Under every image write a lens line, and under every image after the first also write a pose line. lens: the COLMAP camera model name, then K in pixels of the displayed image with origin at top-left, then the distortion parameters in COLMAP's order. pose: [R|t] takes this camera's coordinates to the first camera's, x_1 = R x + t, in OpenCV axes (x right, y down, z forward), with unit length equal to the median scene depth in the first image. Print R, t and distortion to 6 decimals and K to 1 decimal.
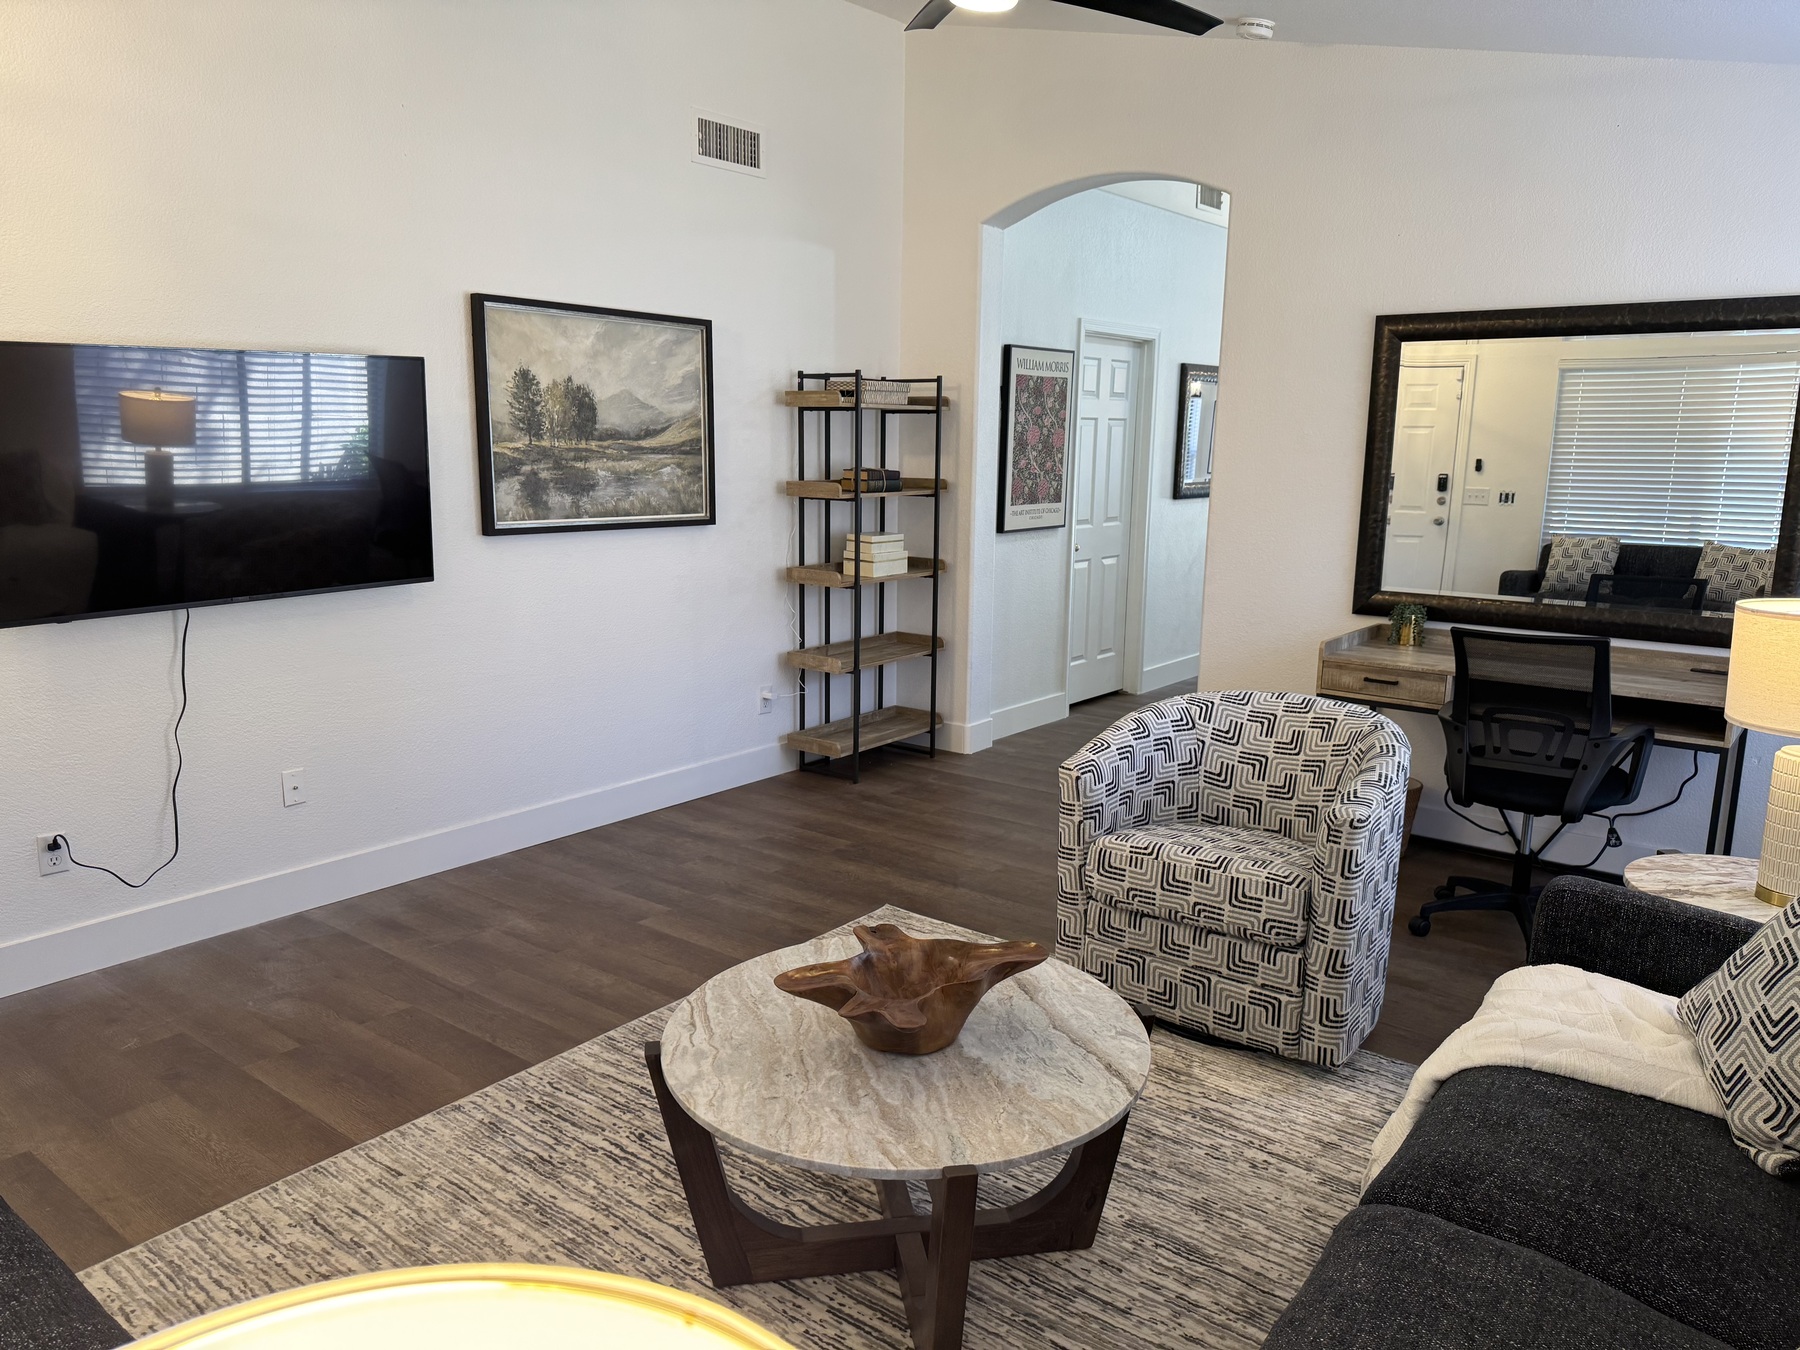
lens RADIAL K [[1258.8, 0, 895.4], [0, 1258.8, 660.1], [0, 0, 1]] dist [0.121339, -0.242255]
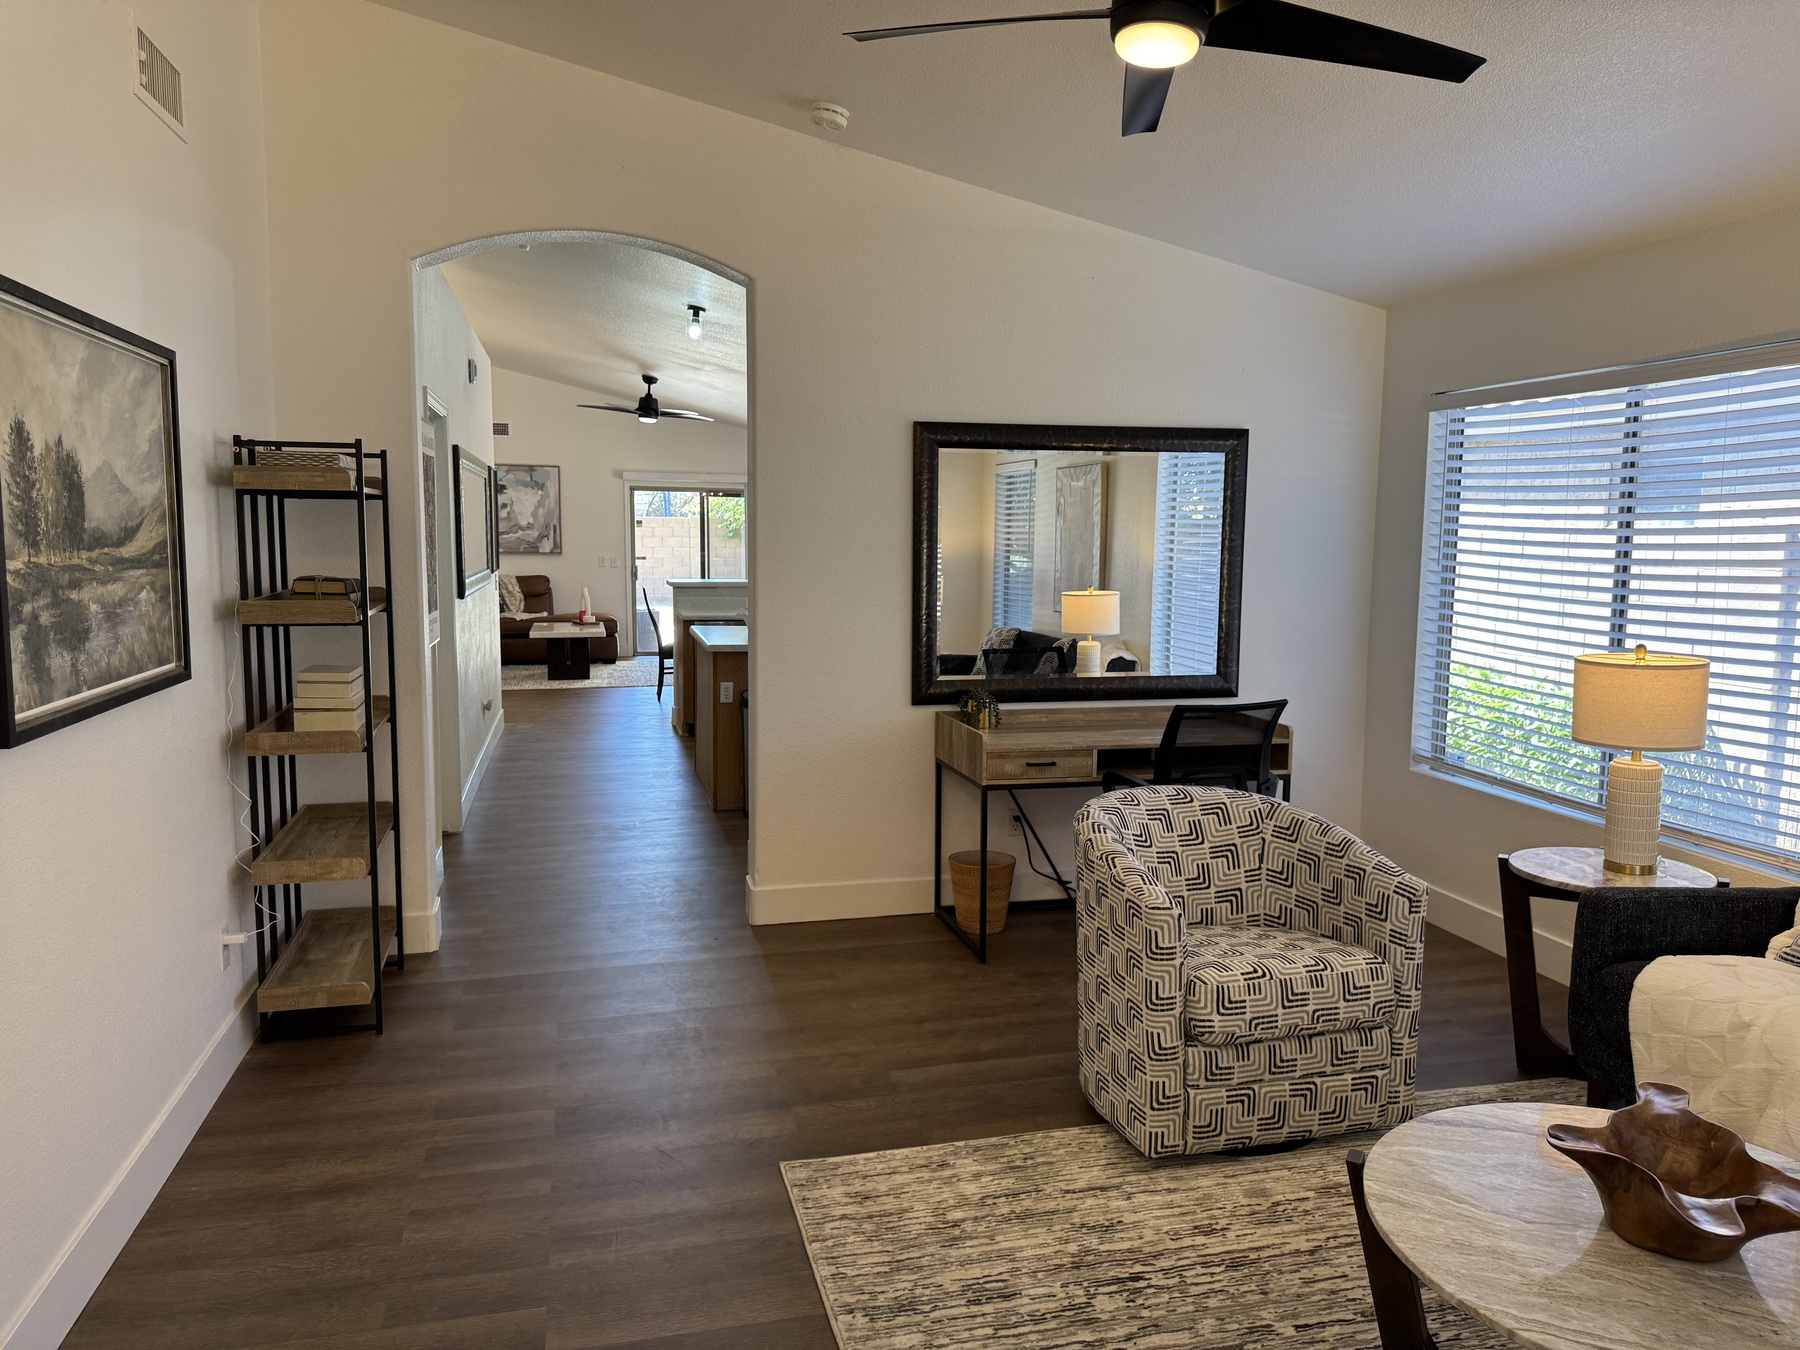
lens RADIAL K [[1258.8, 0, 895.4], [0, 1258.8, 660.1], [0, 0, 1]] dist [0.121339, -0.242255]
pose [[0.611501, -0.086648, 0.786485, -0.517633], [0.135096, 0.990824, 0.004121, -0.091034], [-0.779625, 0.103731, 0.617596, 0.442336]]
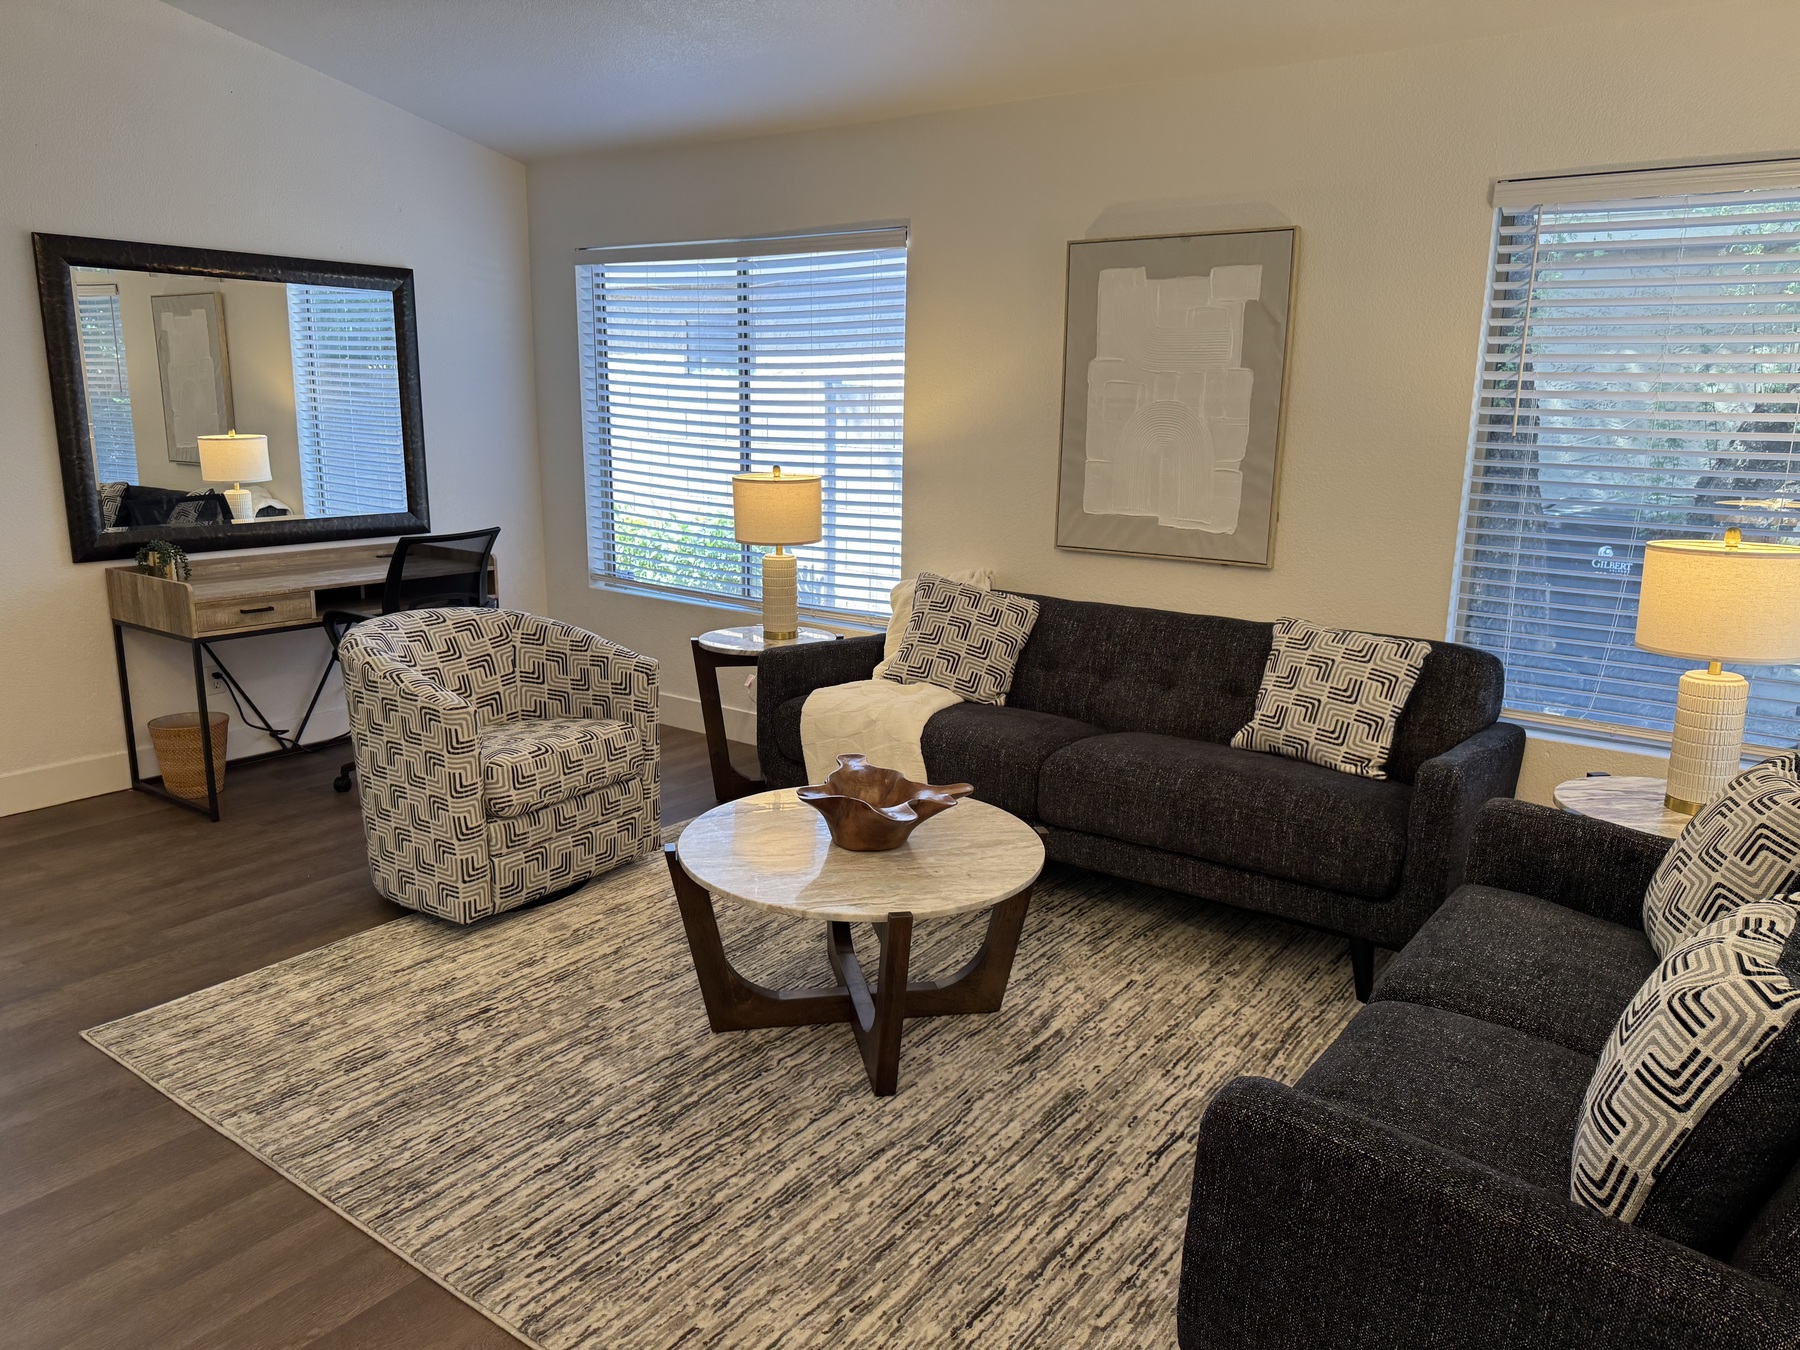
lens RADIAL K [[1256.3, 0, 923.6], [0, 1256.3, 670.6], [0, 0, 1]] dist [0.053893, -0.087659]
pose [[-0.049770, -0.225834, 0.972894, -0.658251], [0.151888, 0.961059, 0.230857, -0.091919], [-0.987144, 0.159261, -0.013530, 0.496227]]
